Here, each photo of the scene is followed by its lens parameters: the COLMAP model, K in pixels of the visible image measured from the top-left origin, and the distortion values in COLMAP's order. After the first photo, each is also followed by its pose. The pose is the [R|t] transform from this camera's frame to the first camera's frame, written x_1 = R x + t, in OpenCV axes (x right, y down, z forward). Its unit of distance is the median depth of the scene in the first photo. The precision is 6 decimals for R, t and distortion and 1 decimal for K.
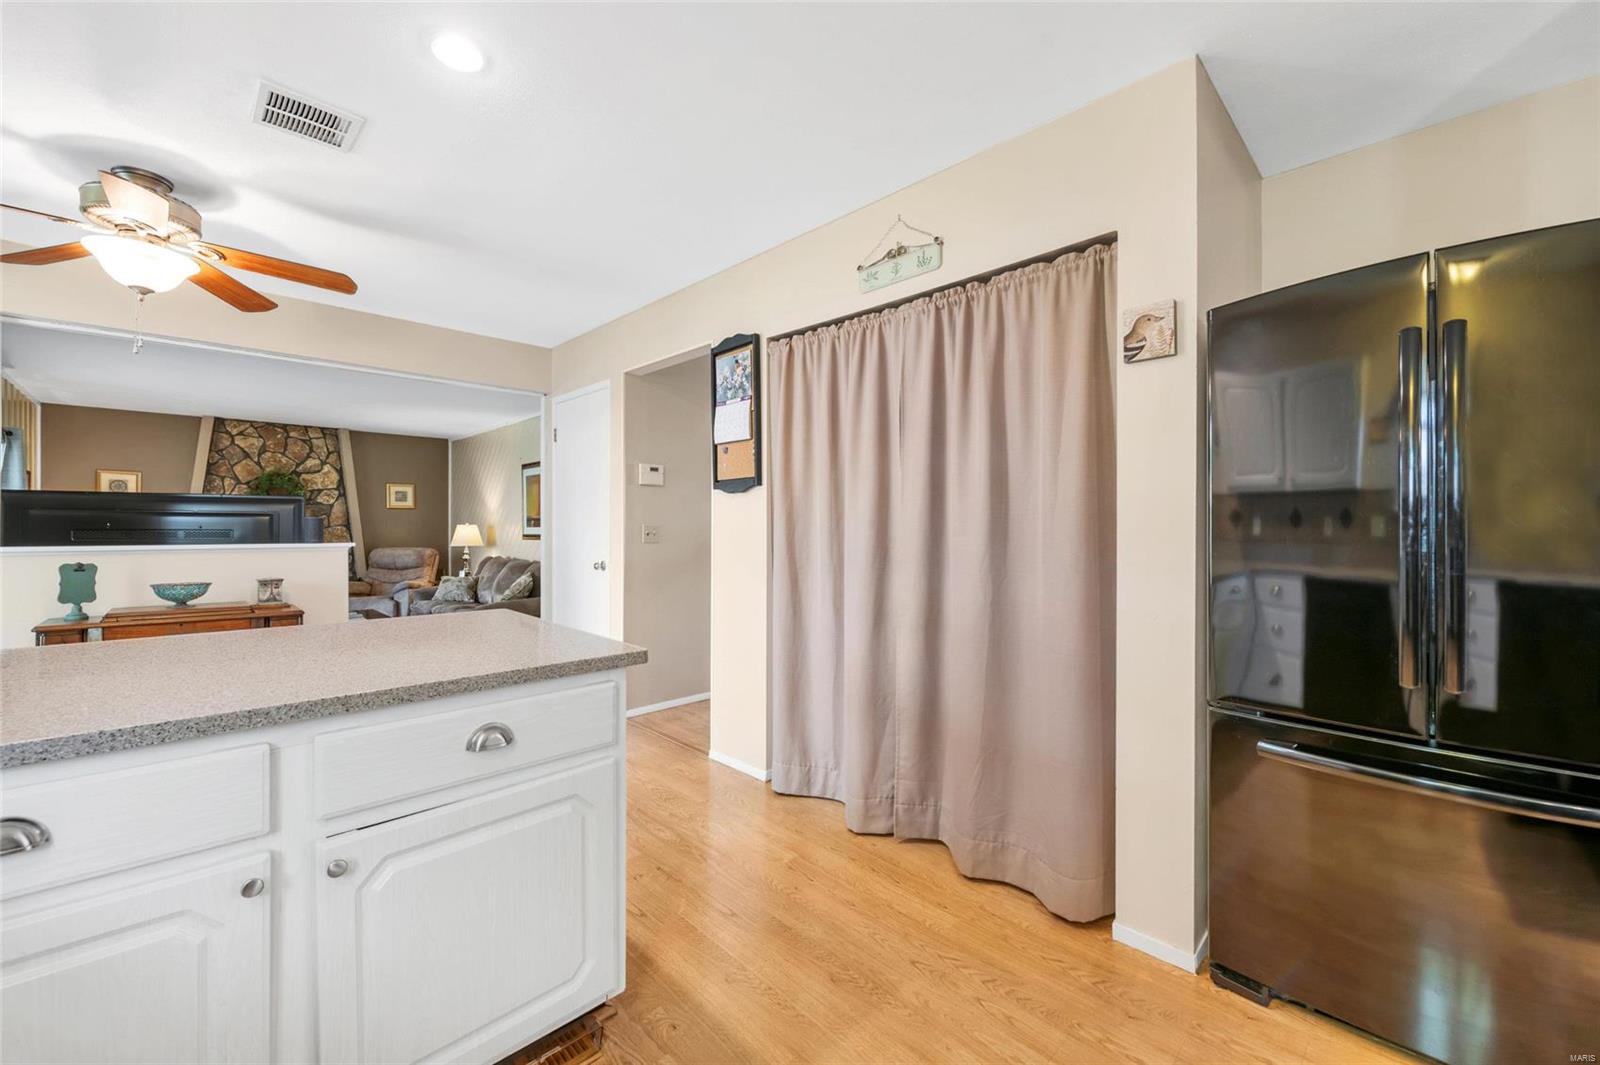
lens RADIAL K [[640.6, 0, 802.1], [0, 640.6, 528.1], [0, 0, 1]] dist [0.000617, -0.002240]
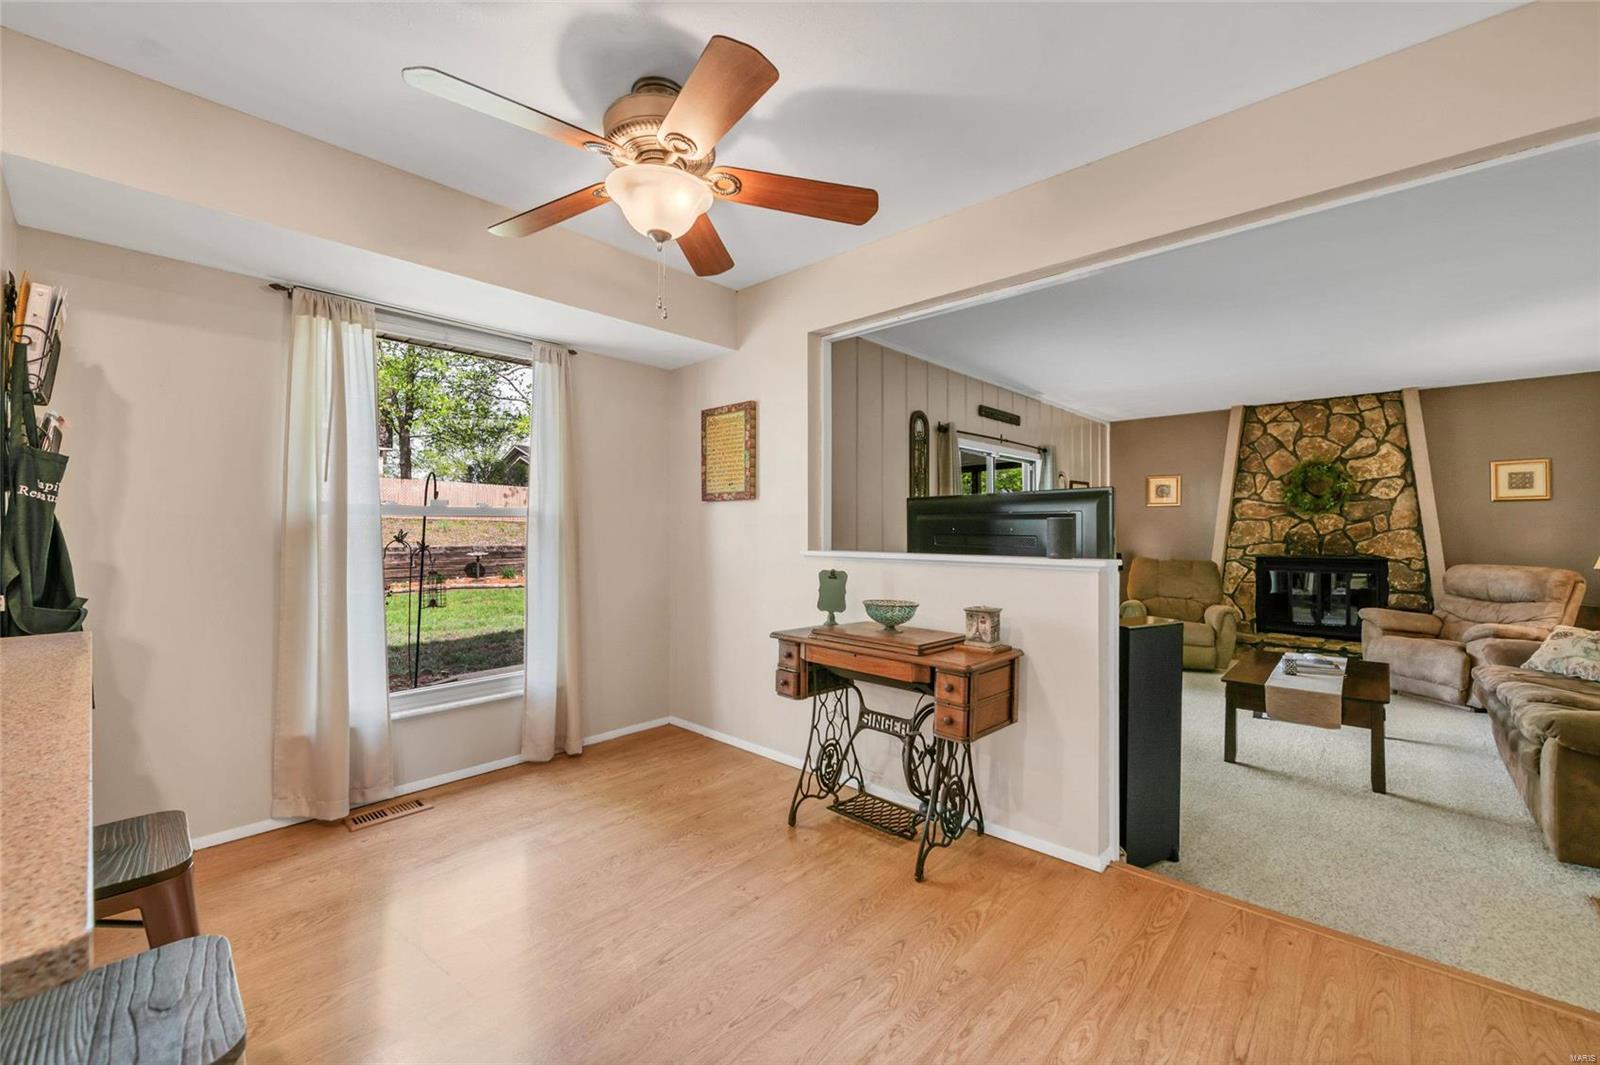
lens RADIAL K [[640.6, 0, 802.1], [0, 640.6, 528.1], [0, 0, 1]] dist [0.000617, -0.002240]
pose [[0.050664, -0.002058, -0.998714, -0.065283], [-0.002047, 0.999996, -0.002165, -0.002022], [0.998714, 0.002154, 0.050659, 0.336048]]
